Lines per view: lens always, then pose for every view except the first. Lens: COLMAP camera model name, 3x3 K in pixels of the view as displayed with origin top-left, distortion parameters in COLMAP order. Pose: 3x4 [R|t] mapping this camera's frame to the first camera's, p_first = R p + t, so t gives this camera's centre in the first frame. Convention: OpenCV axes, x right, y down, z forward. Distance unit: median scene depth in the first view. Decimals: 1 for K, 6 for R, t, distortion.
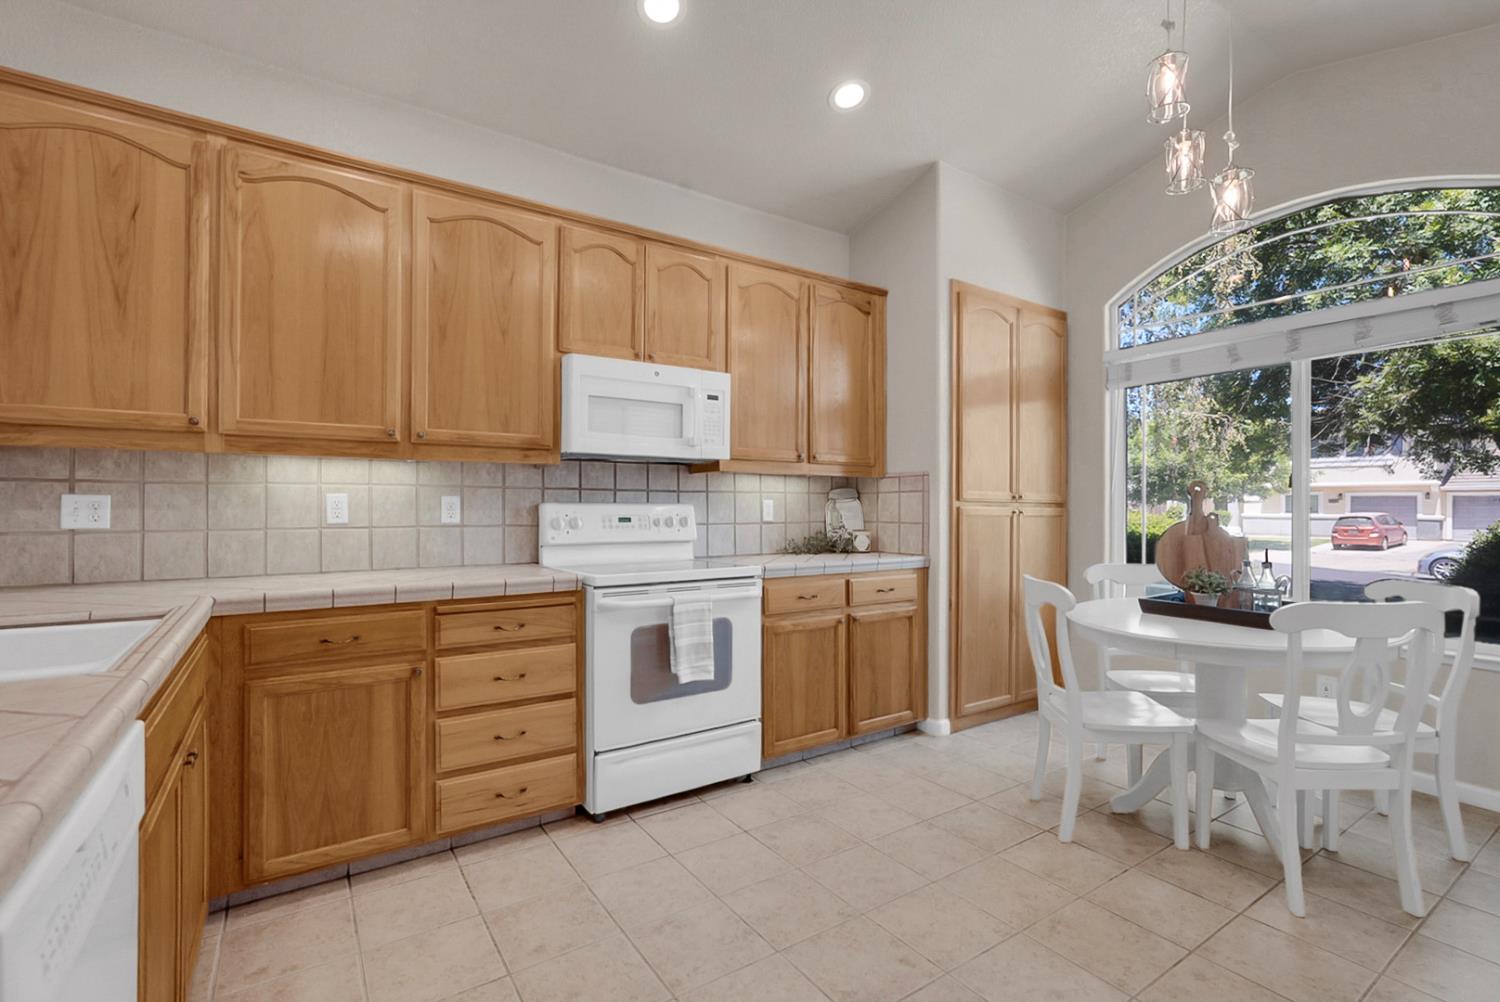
lens RADIAL K [[672.8, 0, 750.1], [0, 672.8, 502.6], [0, 0, 1]] dist [-0.014312, 0.005876]
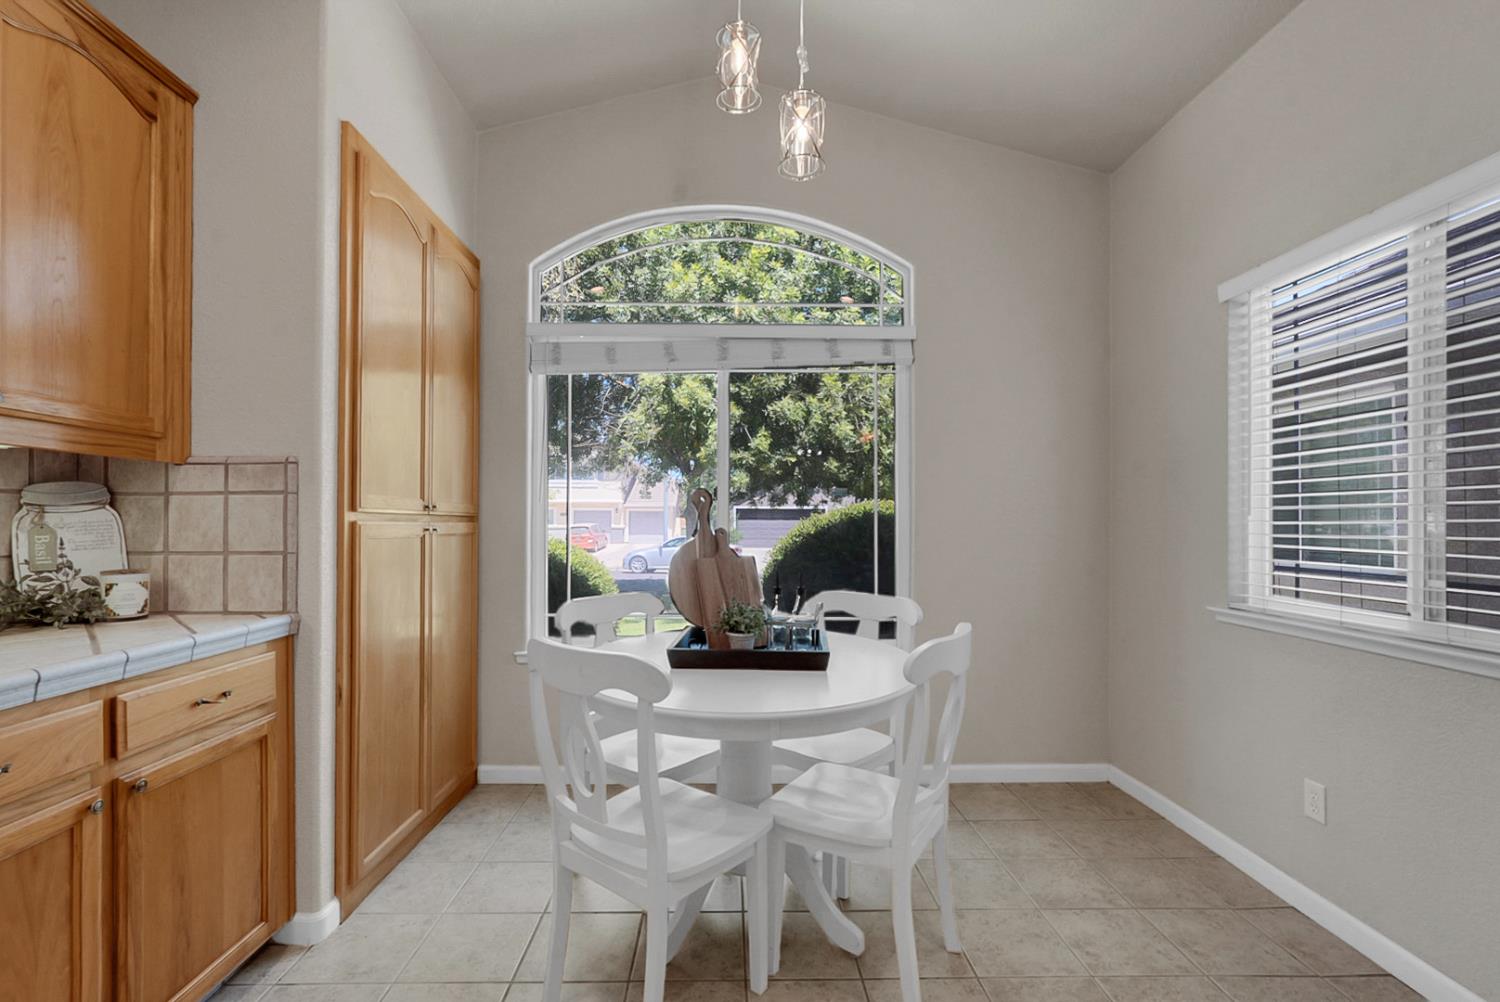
lens RADIAL K [[672.8, 0, 738.2], [0, 672.8, 514.7], [0, 0, 1]] dist [-0.014312, 0.005876]
pose [[0.553365, 0.005394, 0.832922, 0.015354], [-0.005795, 0.999980, -0.002626, -0.000275], [-0.832919, -0.003373, 0.553385, 0.447232]]
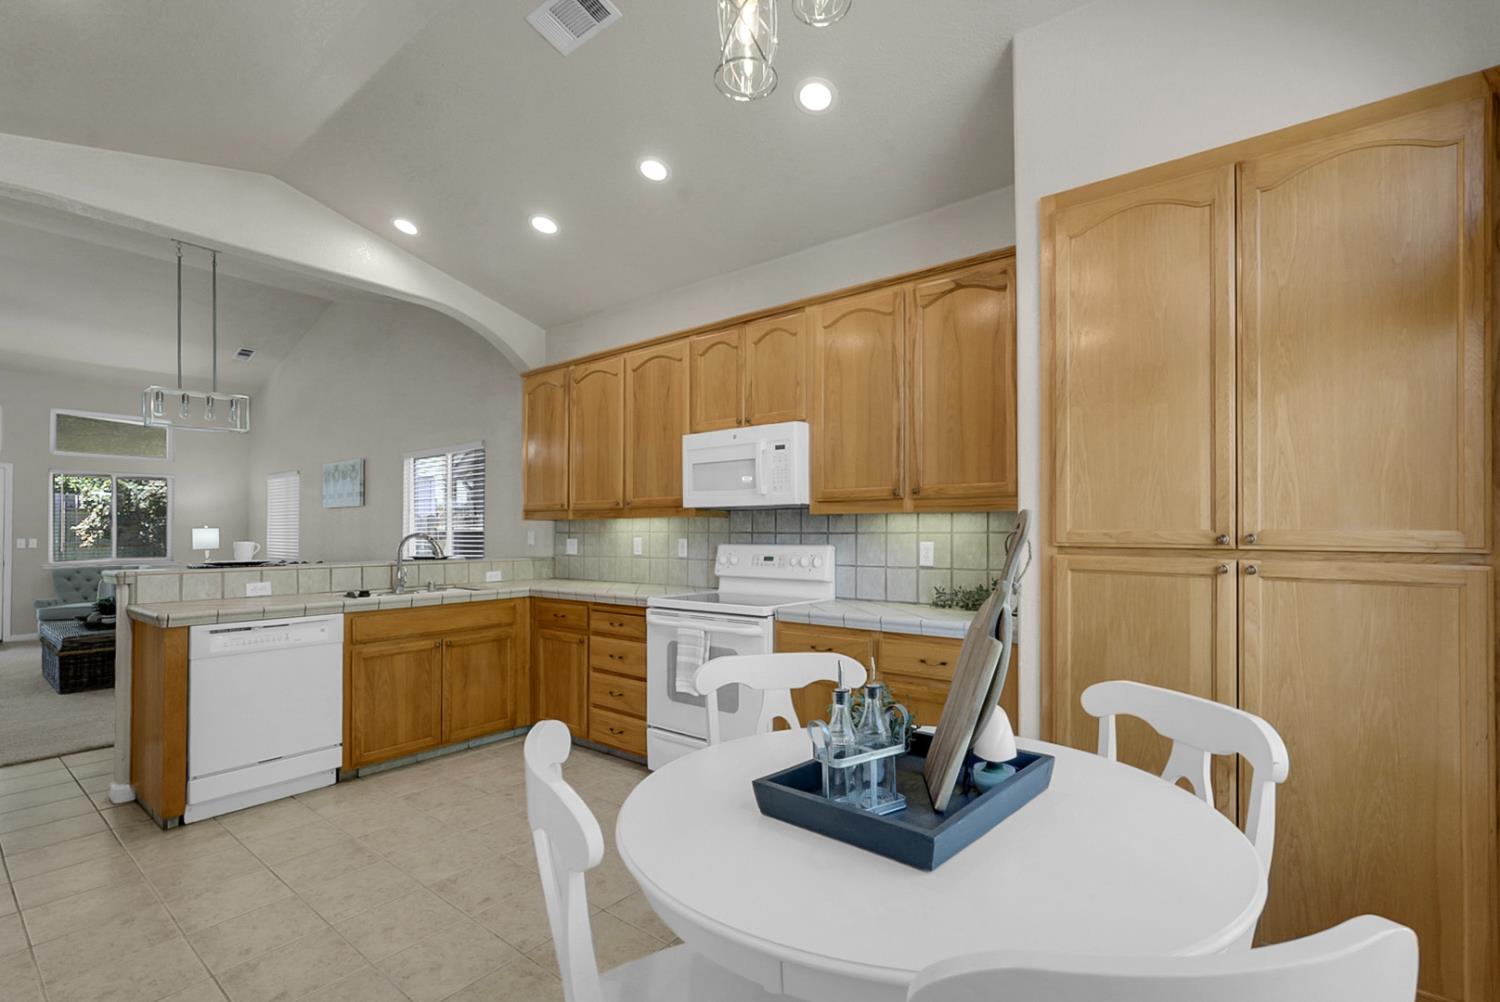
lens RADIAL K [[672.8, 0, 748.2], [0, 672.8, 525.4], [0, 0, 1]] dist [-0.014312, 0.005876]
pose [[0.303670, -0.012351, -0.952697, 0.897483], [0.005480, 0.999922, -0.011217, -0.019342], [0.952761, -0.001814, 0.303714, 0.594449]]
